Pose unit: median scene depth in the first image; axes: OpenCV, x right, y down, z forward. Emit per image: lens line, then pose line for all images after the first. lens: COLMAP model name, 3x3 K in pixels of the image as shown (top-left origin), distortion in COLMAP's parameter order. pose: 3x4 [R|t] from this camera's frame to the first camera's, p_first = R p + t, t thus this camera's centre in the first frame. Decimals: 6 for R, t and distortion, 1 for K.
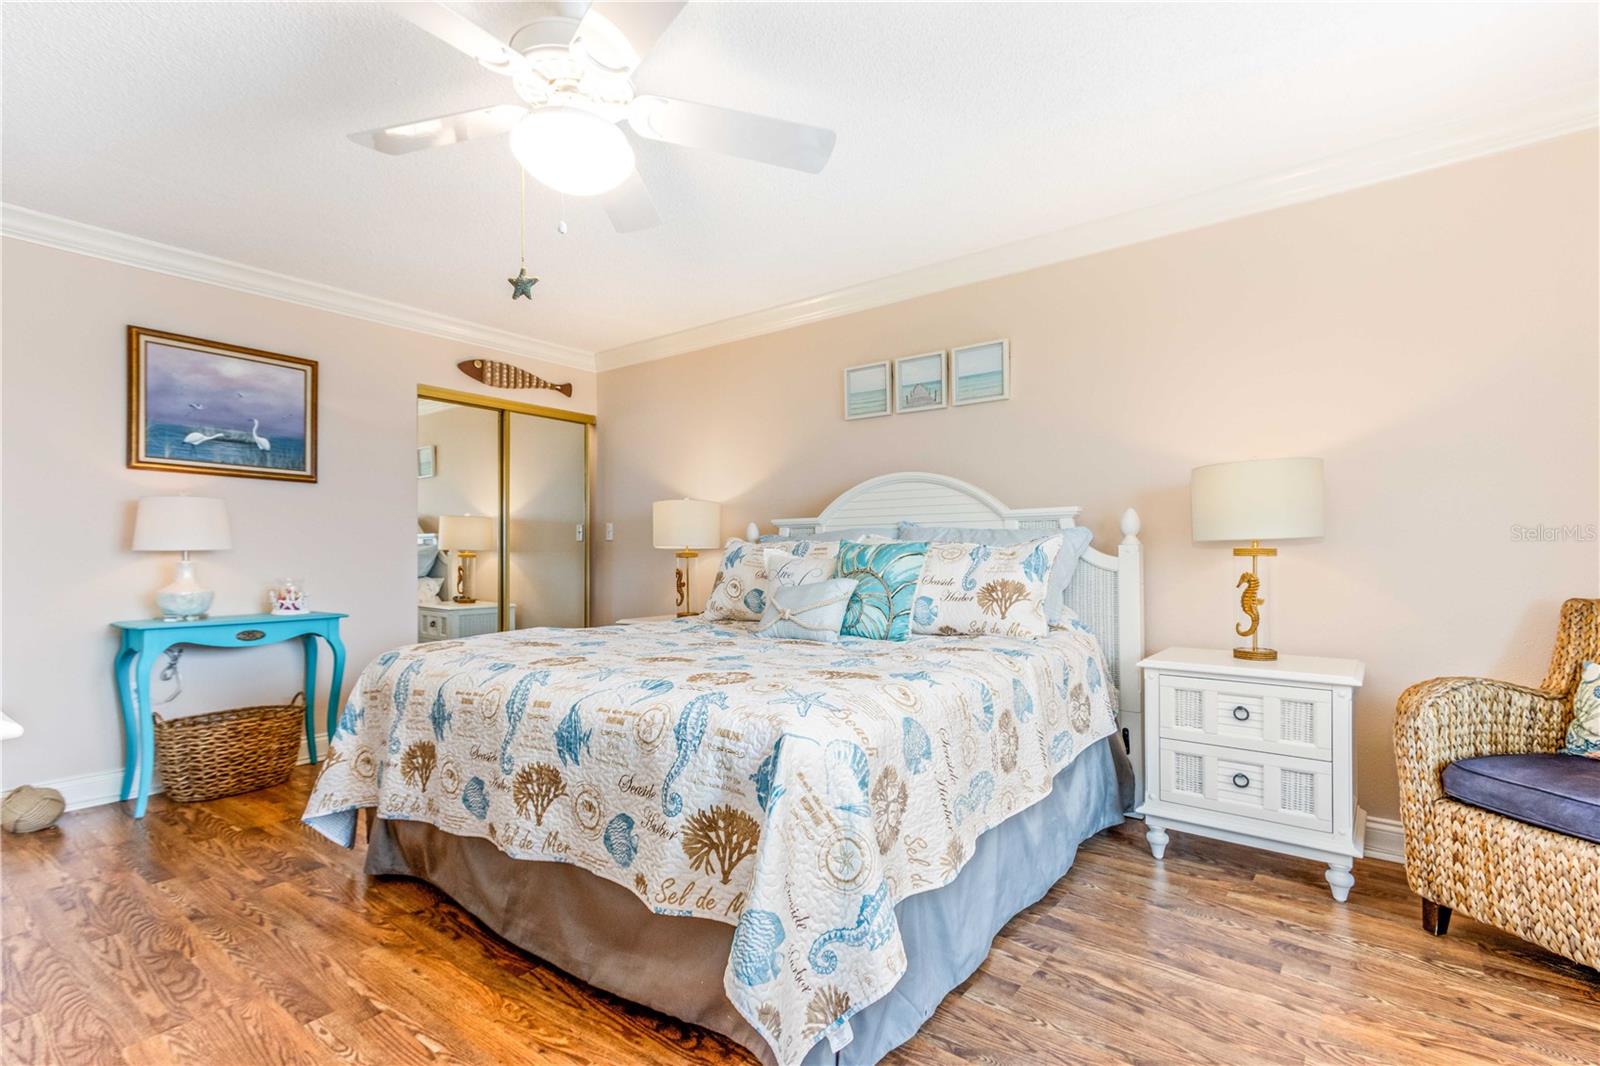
lens RADIAL K [[747.7, 0, 775.2], [0, 747.7, 546.5], [0, 0, 1]] dist [0.003846, 0.000411]
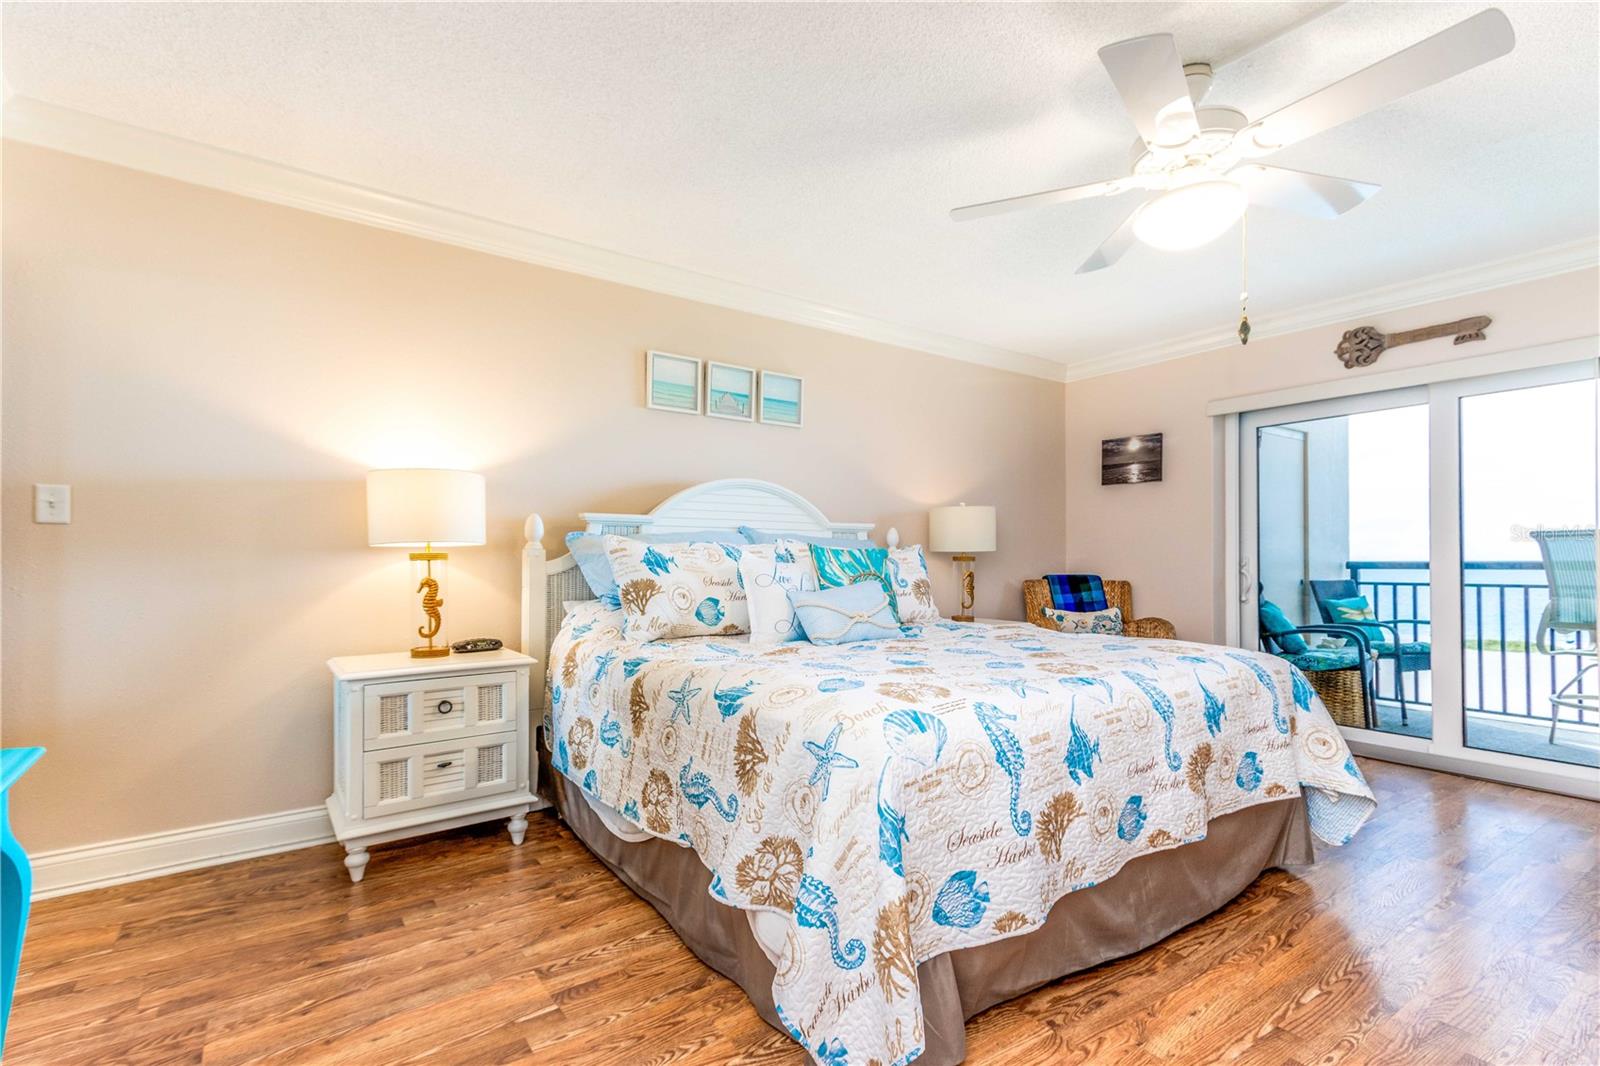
lens RADIAL K [[748.8, 0, 789.4], [0, 748.8, 563.0], [0, 0, 1]] dist [0.016435, -0.000347]
pose [[0.294465, 0.001762, 0.955661, -0.755337], [-0.016525, 0.999858, 0.003248, 0.011938], [-0.955519, -0.016749, 0.294452, 0.605613]]
